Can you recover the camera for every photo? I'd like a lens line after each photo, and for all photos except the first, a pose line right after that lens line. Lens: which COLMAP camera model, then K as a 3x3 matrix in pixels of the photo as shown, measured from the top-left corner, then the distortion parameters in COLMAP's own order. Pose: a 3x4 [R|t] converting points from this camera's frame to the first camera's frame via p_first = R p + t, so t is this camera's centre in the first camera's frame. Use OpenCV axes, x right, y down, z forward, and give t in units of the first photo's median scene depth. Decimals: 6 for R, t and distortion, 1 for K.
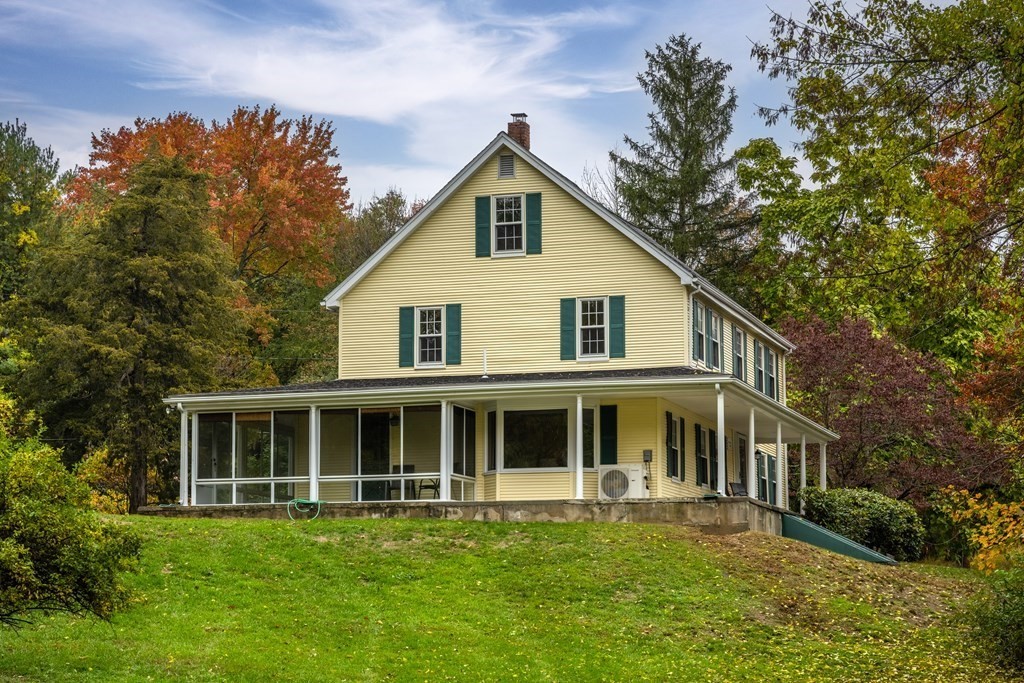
lens RADIAL K [[2034.6, 0, 512.7], [0, 2034.6, 343.7], [0, 0, 1]] dist [0.007880, 0.001147]
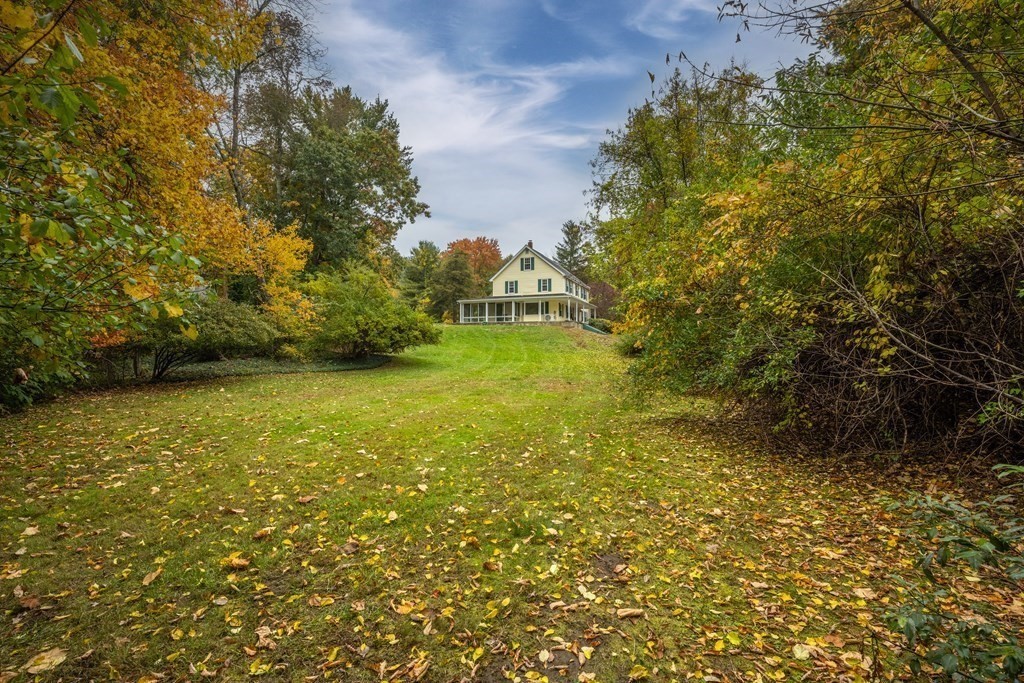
lens RADIAL K [[475.1, 0, 512.4], [0, 475.1, 336.7], [0, 0, 1]] dist [-0.019876, 0.000178]
pose [[0.993805, 0.003414, -0.111090, 0.088259], [0.009990, 0.992738, 0.119879, -0.022855], [0.110692, -0.120246, 0.986554, -0.131313]]
